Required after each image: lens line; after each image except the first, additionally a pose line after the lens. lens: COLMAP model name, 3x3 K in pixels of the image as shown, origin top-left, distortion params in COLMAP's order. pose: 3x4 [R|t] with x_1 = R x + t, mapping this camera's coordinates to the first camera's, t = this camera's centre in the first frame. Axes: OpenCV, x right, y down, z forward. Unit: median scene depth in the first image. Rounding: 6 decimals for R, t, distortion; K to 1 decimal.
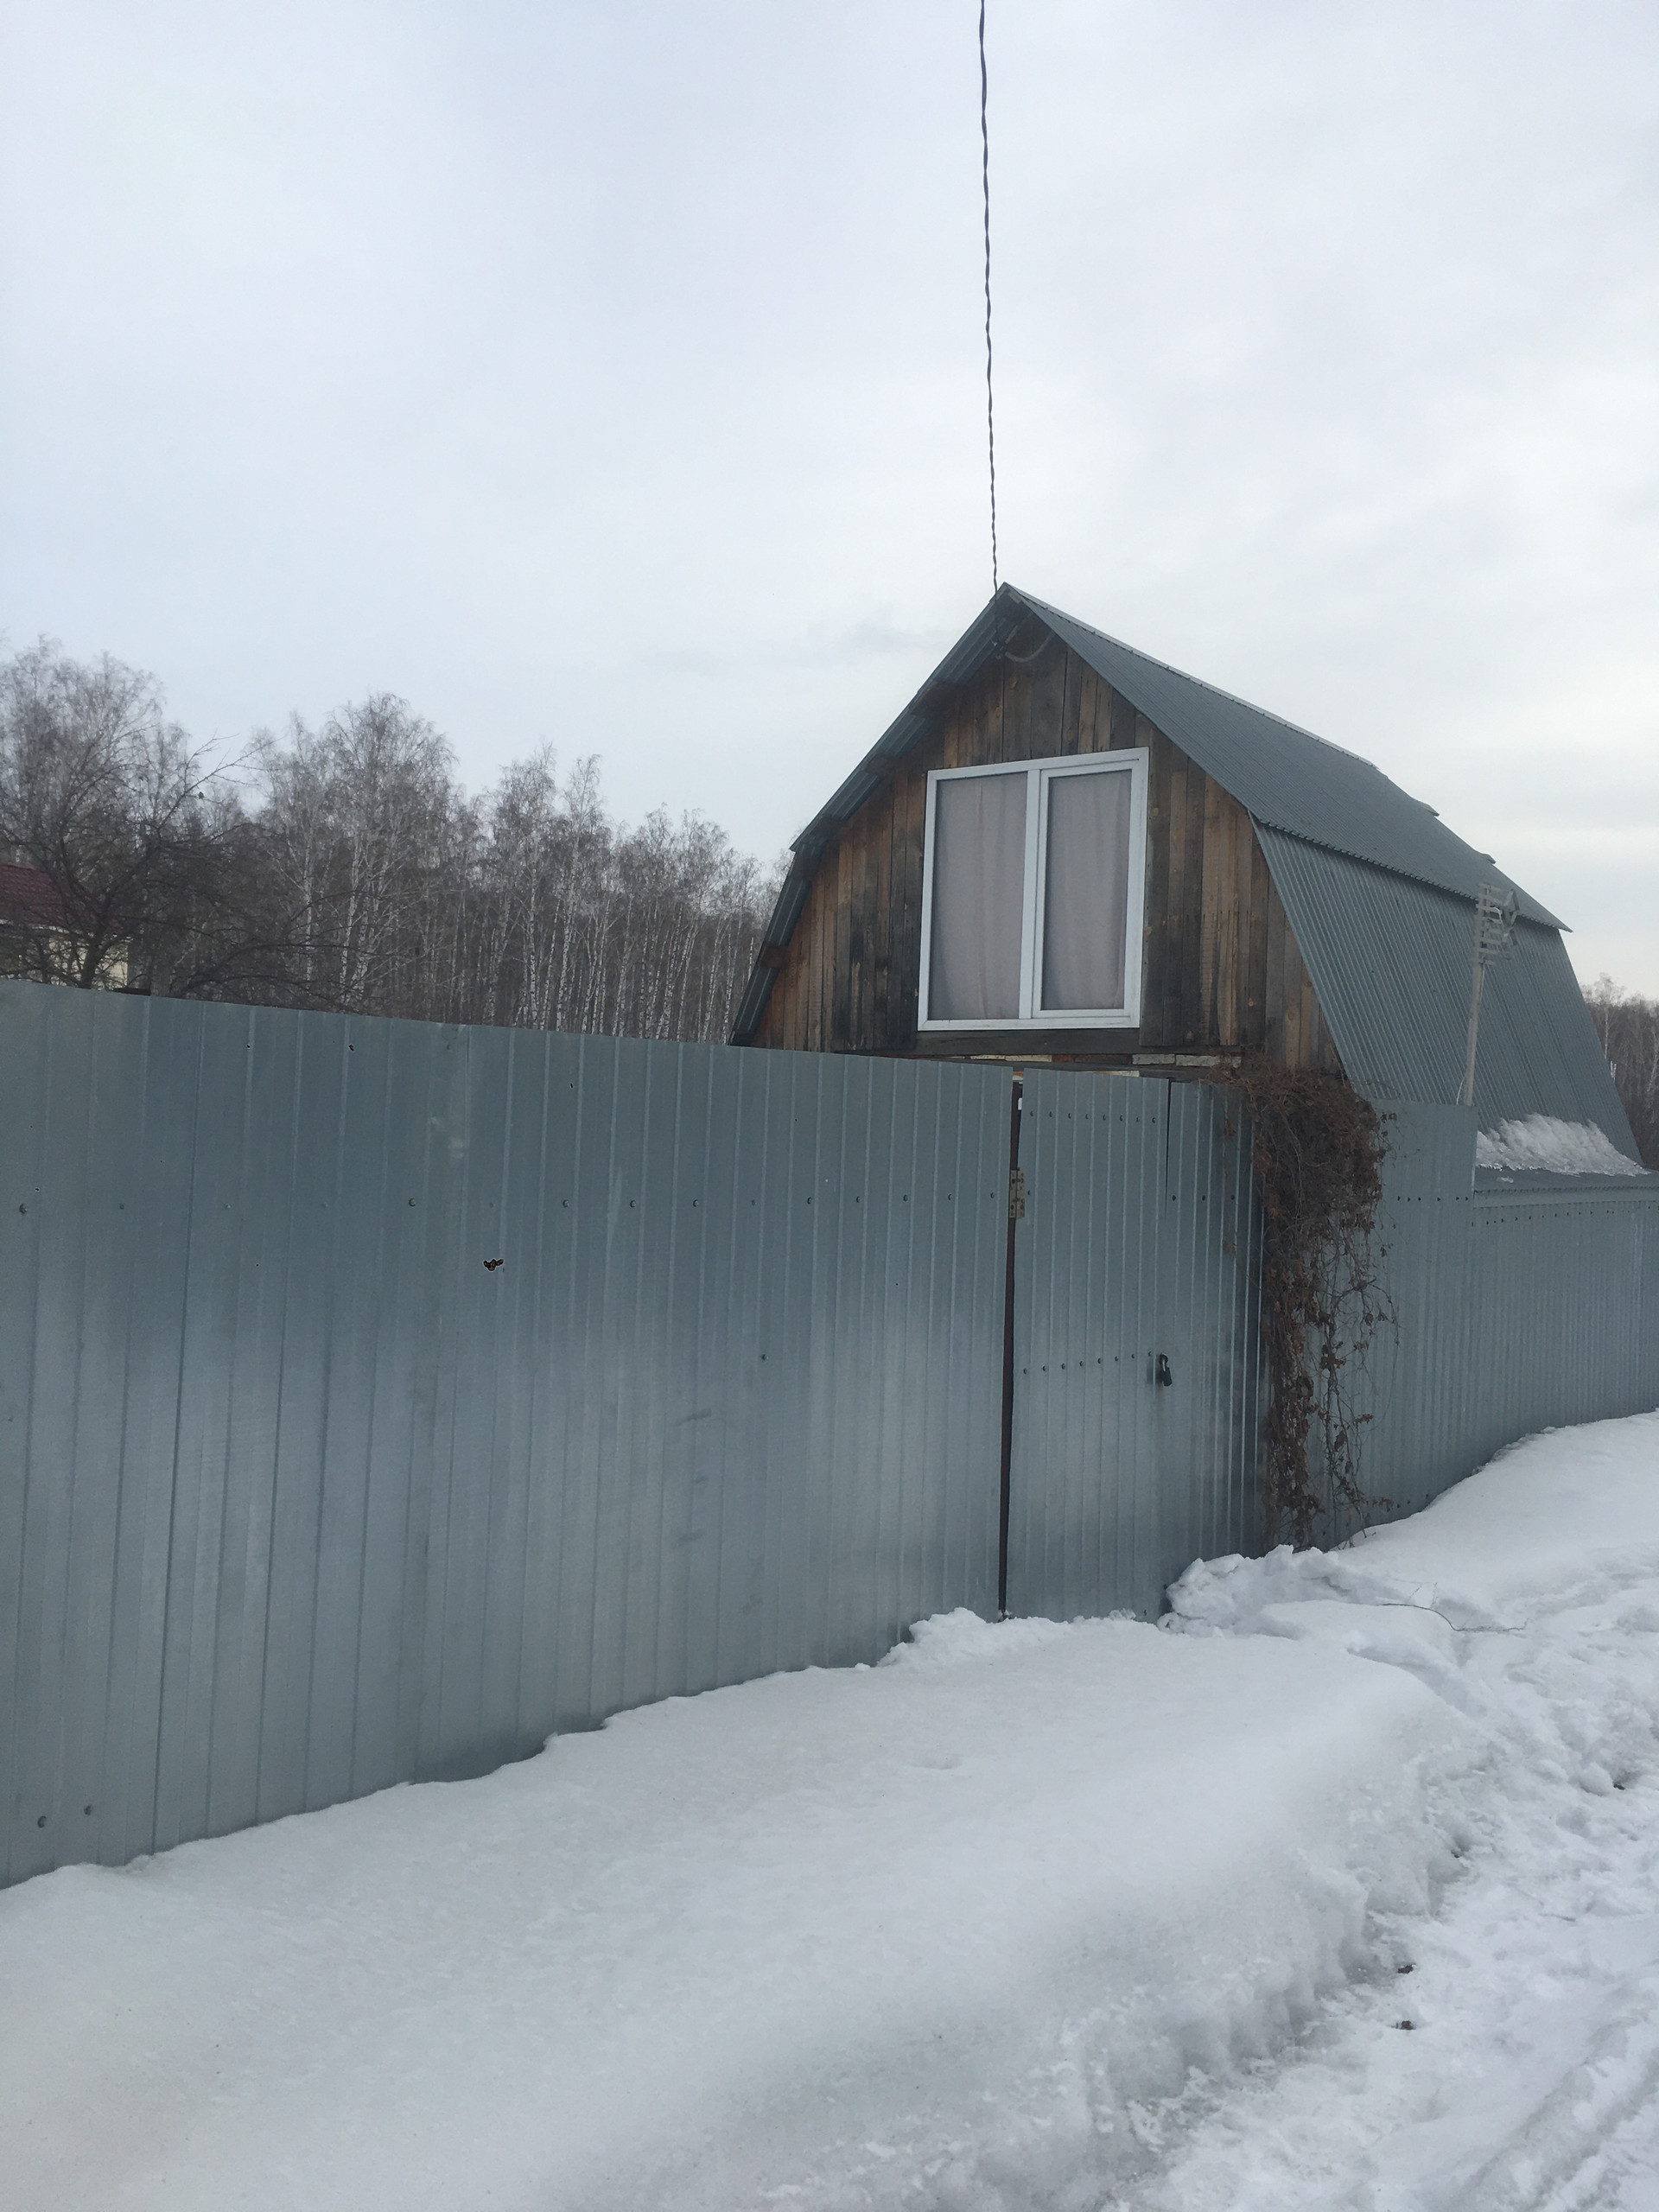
lens RADIAL K [[1847.7, 0, 827.7], [0, 1847.7, 1101.7], [0, 0, 1]] dist [0.074329, -0.108830]
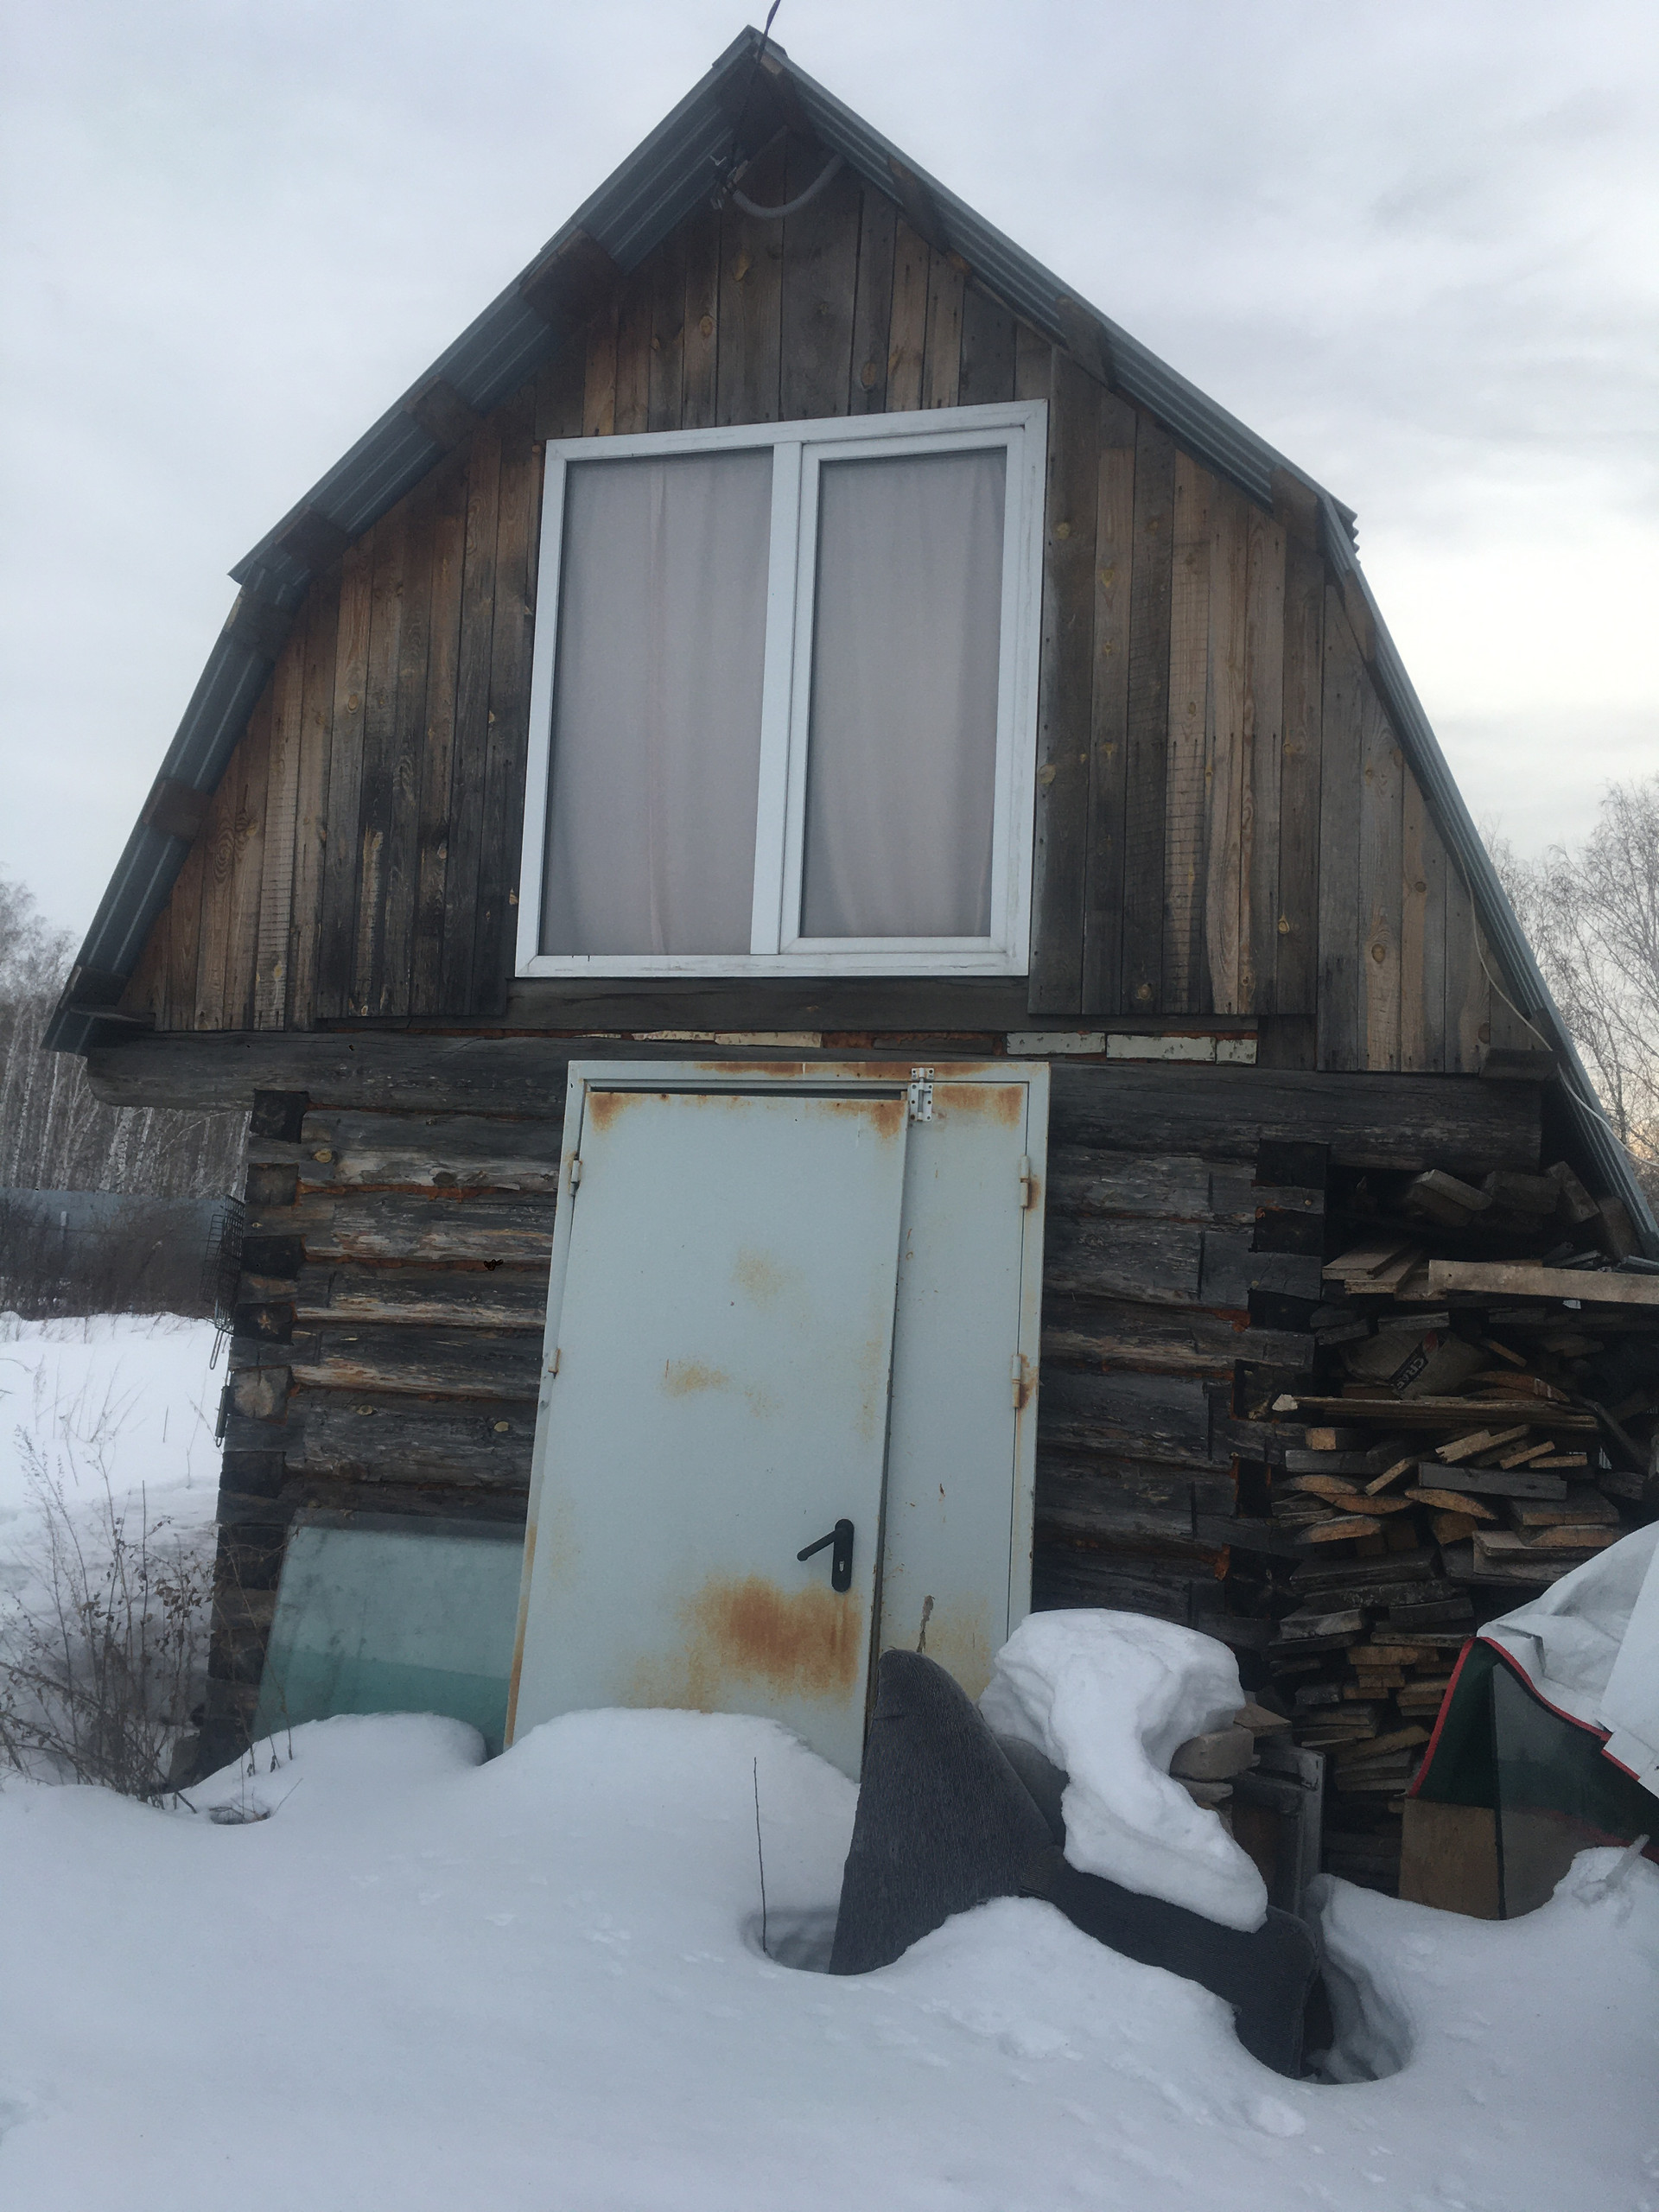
lens RADIAL K [[1847.7, 0, 831.9], [0, 1847.7, 1116.9], [0, 0, 1]] dist [0.074329, -0.108830]
pose [[0.937448, 0.038560, 0.345982, -0.038509], [-0.021322, 0.998341, -0.053493, 0.021301], [-0.347471, 0.042769, 0.936715, 0.553881]]
